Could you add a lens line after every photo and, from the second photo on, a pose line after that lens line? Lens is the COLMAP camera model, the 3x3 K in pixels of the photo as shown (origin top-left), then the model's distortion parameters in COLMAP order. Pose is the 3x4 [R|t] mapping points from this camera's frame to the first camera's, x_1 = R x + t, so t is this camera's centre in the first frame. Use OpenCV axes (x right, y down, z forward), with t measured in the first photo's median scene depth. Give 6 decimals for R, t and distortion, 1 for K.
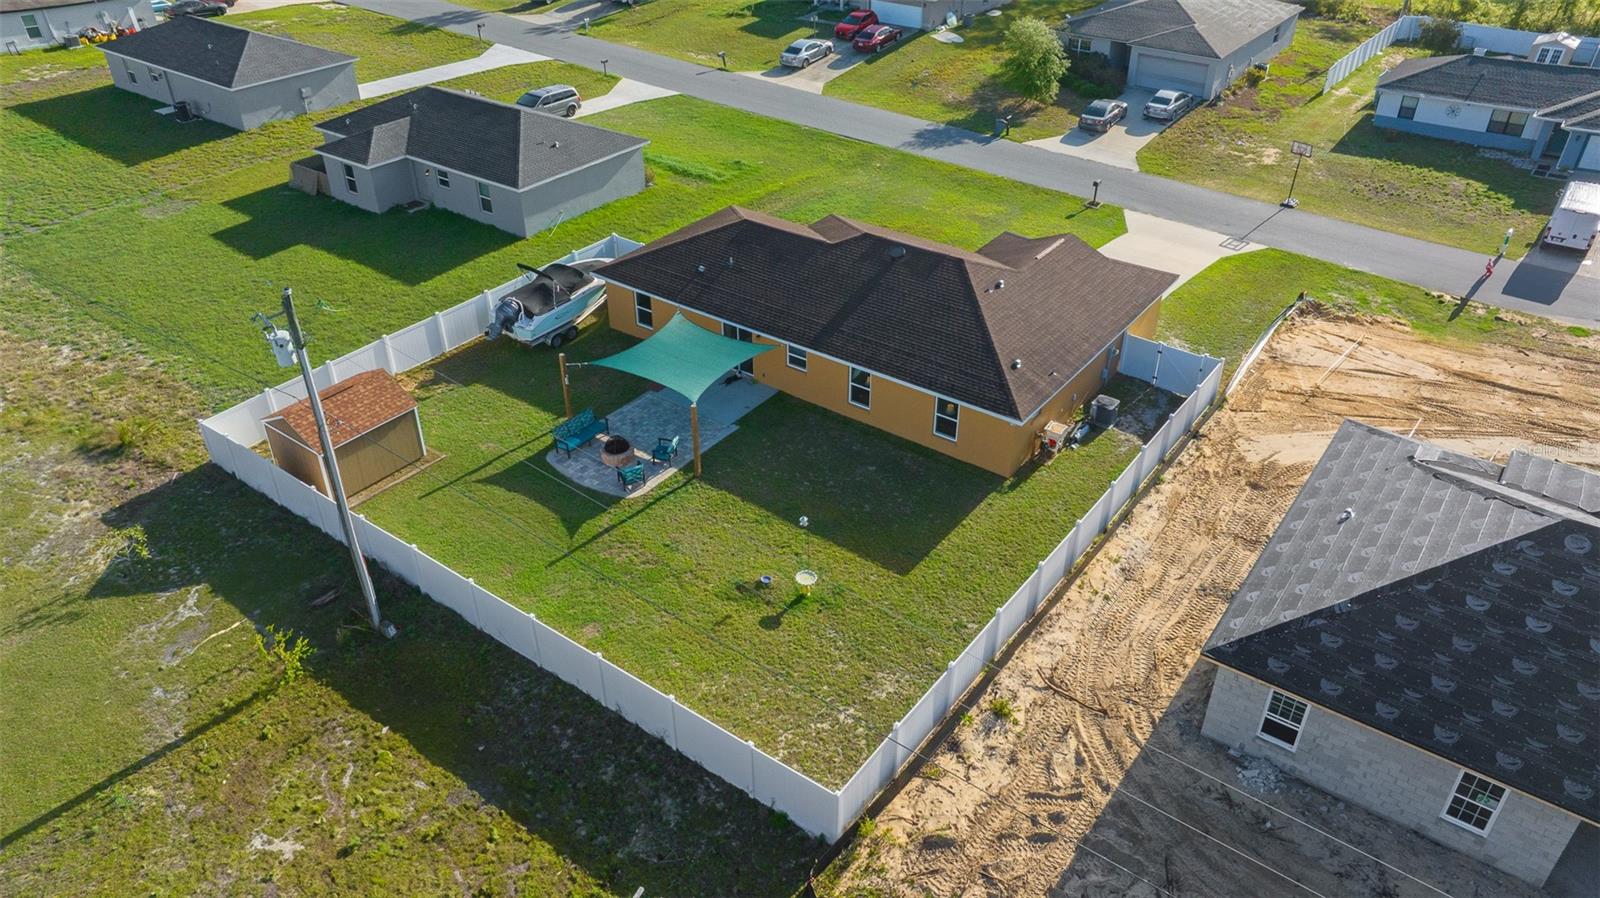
lens RADIAL K [[1143.3, 0, 800.0], [0, 1143.3, 449.0], [0, 0, 1]] dist [-0.021263, -0.004203]
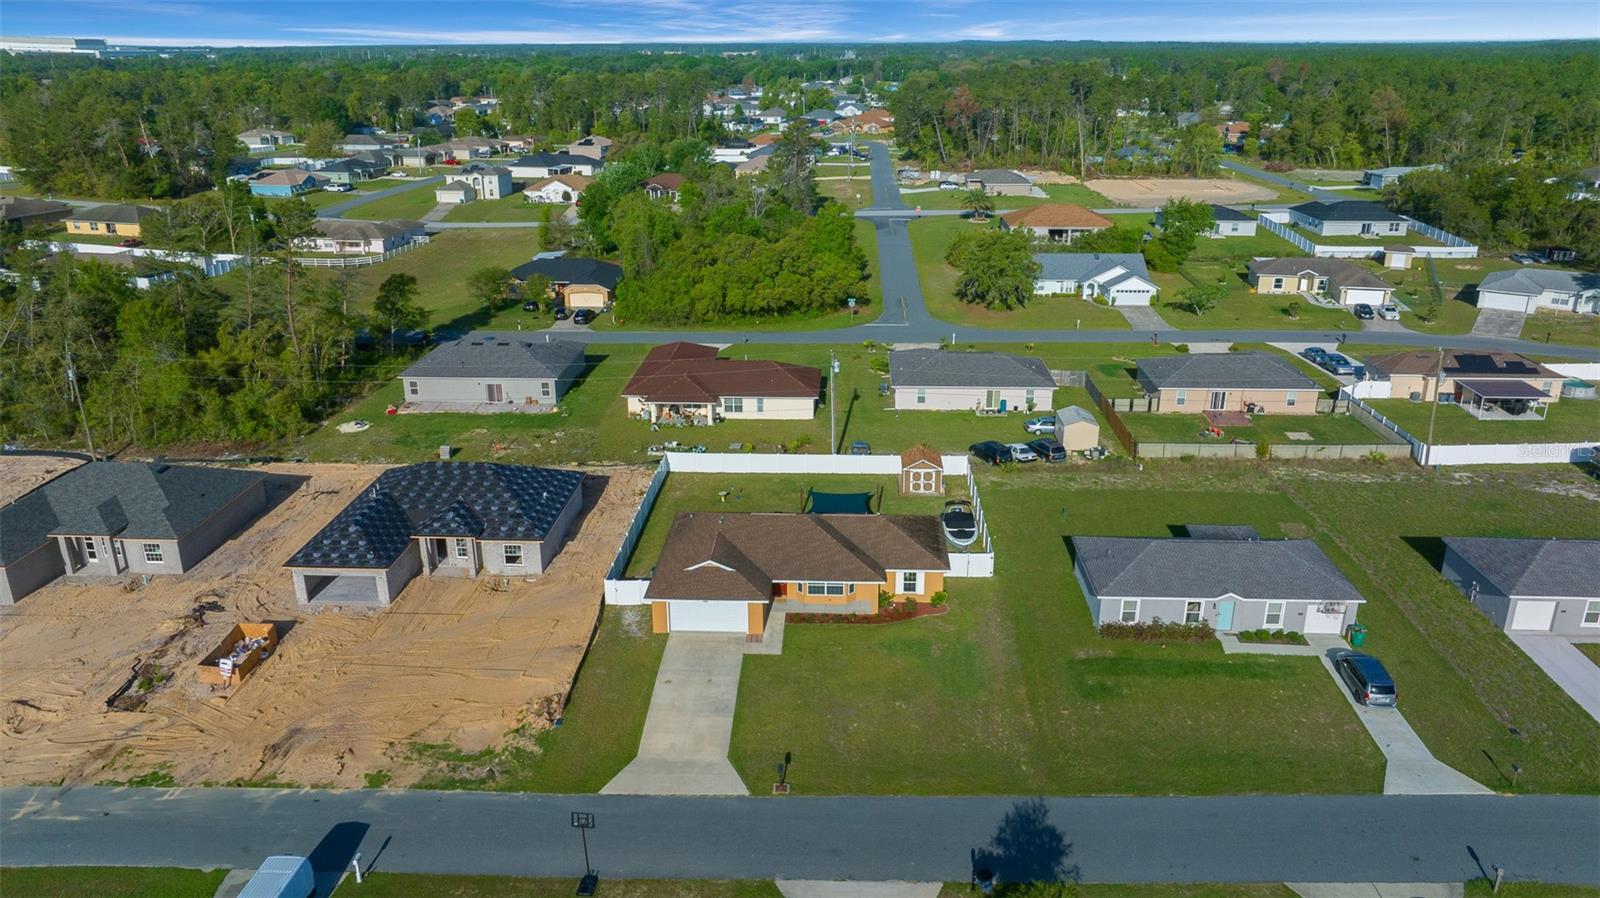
lens RADIAL K [[1143.3, 0, 800.0], [0, 1143.3, 449.0], [0, 0, 1]] dist [-0.021263, -0.004203]
pose [[-0.830817, 0.184038, -0.525236, 1.149168], [-0.306659, 0.636177, 0.707983, -1.758560], [0.464439, 0.749273, -0.472109, 2.047249]]
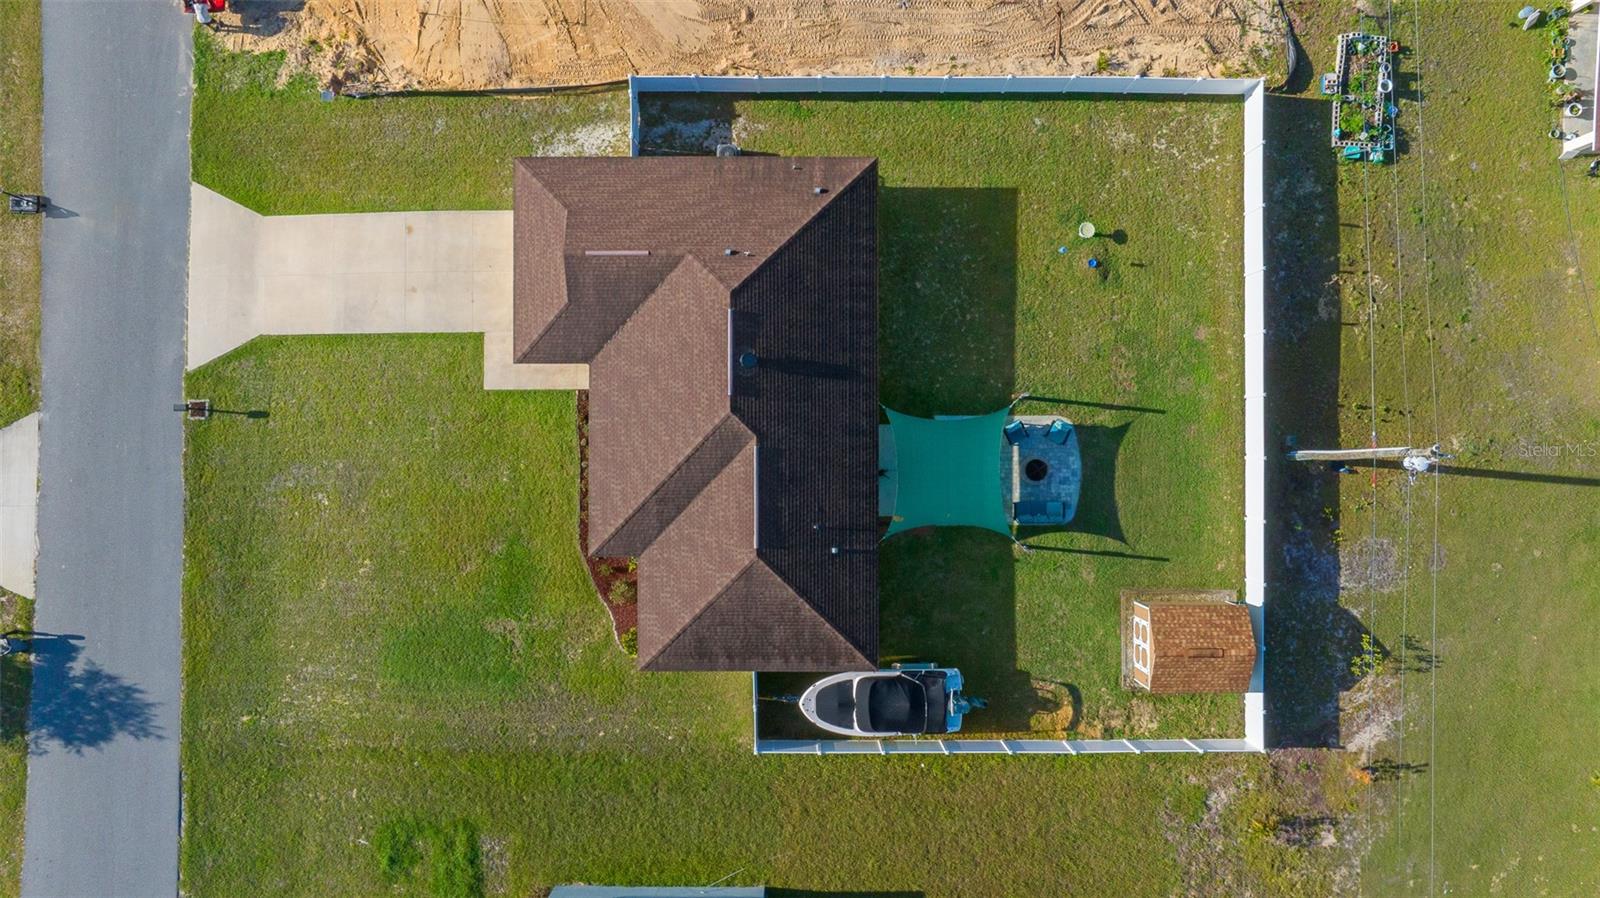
lens RADIAL K [[1143.3, 0, 800.0], [0, 1143.3, 449.0], [0, 0, 1]] dist [-0.021263, -0.004203]
pose [[-0.593768, -0.804620, 0.005131, -0.007268], [0.437714, -0.317646, 0.841134, -1.106223], [-0.675164, 0.501684, 0.540802, 0.541697]]
